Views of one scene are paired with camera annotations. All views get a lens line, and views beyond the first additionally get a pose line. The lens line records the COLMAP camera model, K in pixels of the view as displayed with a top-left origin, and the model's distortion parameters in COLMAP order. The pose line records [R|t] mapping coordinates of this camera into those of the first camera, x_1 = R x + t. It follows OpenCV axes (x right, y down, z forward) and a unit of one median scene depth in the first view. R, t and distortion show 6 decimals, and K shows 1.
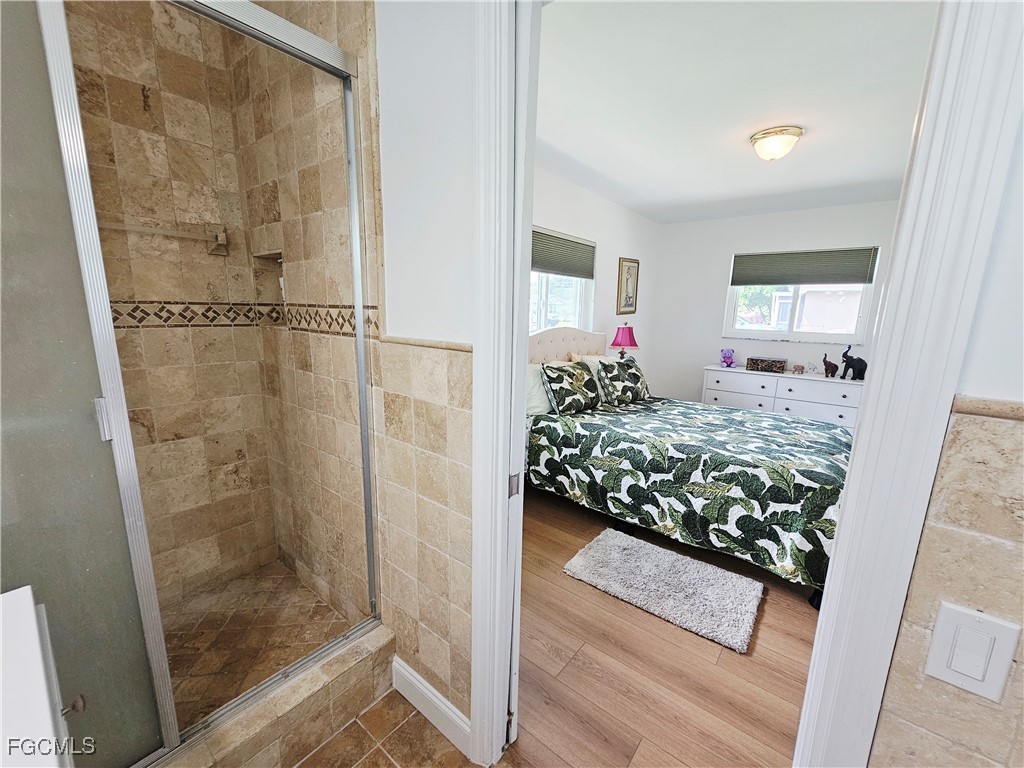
lens RADIAL K [[419.9, 0, 515.2], [0, 419.9, 390.2], [0, 0, 1]] dist [0.000218, 0.000433]
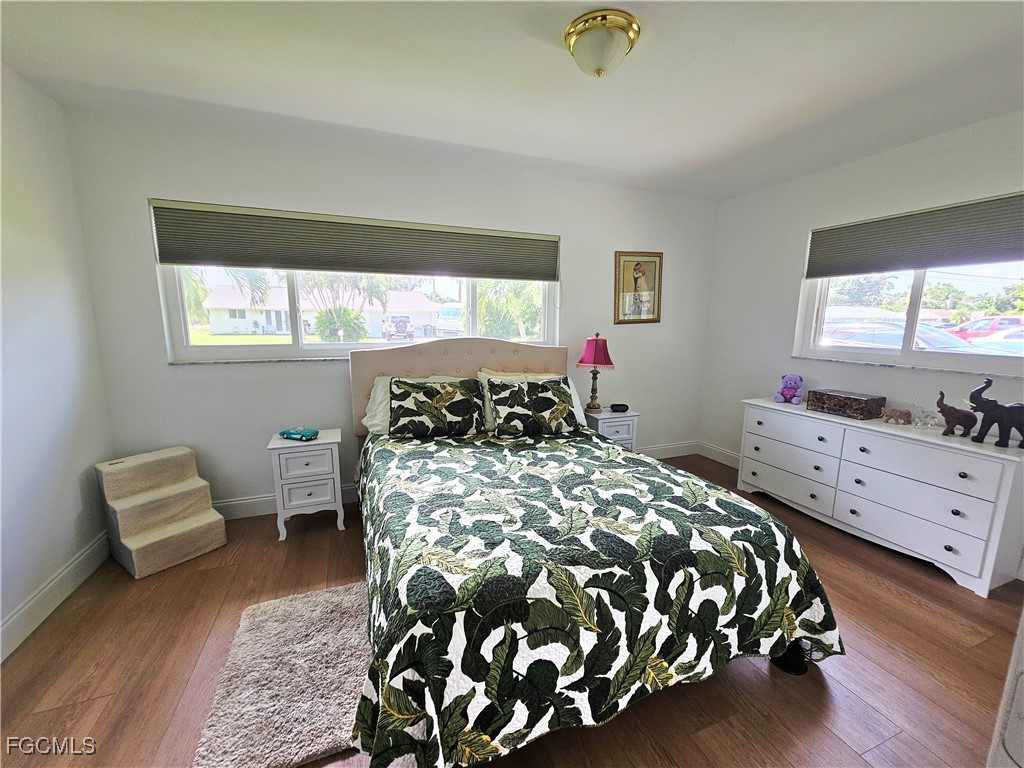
lens RADIAL K [[419.9, 0, 511.6], [0, 419.9, 383.1], [0, 0, 1]] dist [0.000218, 0.000433]
pose [[0.863994, 0.062179, -0.499648, 0.653773], [-0.085514, 0.996050, -0.023918, -0.046381], [0.496187, 0.063392, 0.865898, 0.313353]]
